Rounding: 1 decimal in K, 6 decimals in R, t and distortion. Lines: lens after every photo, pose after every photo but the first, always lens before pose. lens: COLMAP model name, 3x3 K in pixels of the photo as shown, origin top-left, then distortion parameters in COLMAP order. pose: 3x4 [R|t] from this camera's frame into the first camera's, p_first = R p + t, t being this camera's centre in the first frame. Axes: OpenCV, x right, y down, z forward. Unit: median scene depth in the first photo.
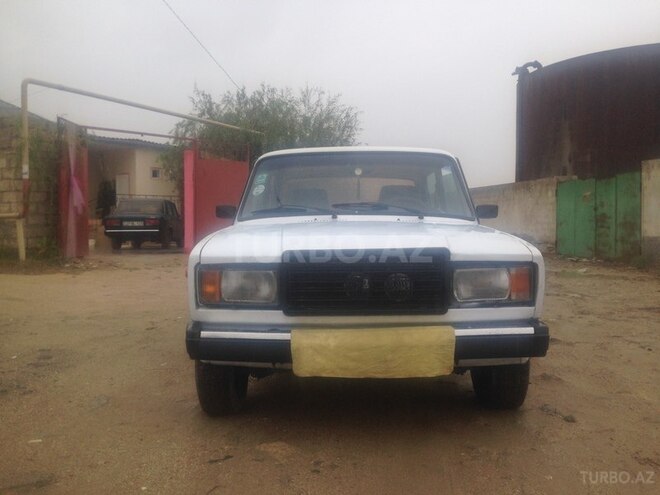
lens RADIAL K [[618.3, 0, 328.2], [0, 618.3, 246.9], [0, 0, 1]] dist [-0.001644, 0.000000]
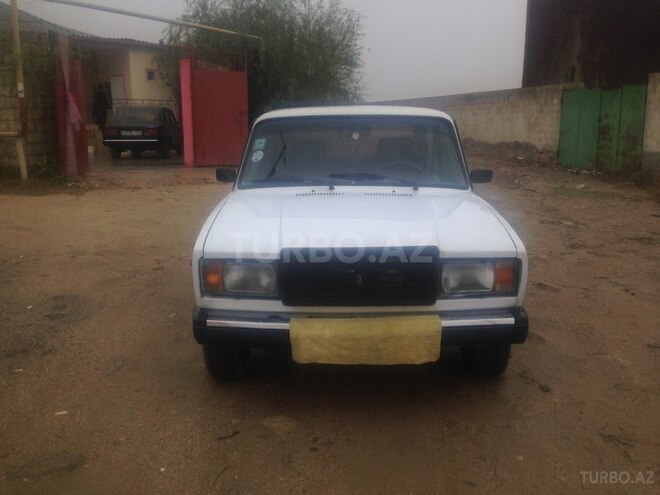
lens RADIAL K [[618.3, 0, 330.7], [0, 618.3, 250.5], [0, 0, 1]] dist [-0.001644, 0.000000]
pose [[0.999995, -0.003252, 0.000392, 0.007562], [0.003129, 0.983890, 0.178750, -0.125564], [-0.000967, -0.178747, 0.983895, -0.029539]]
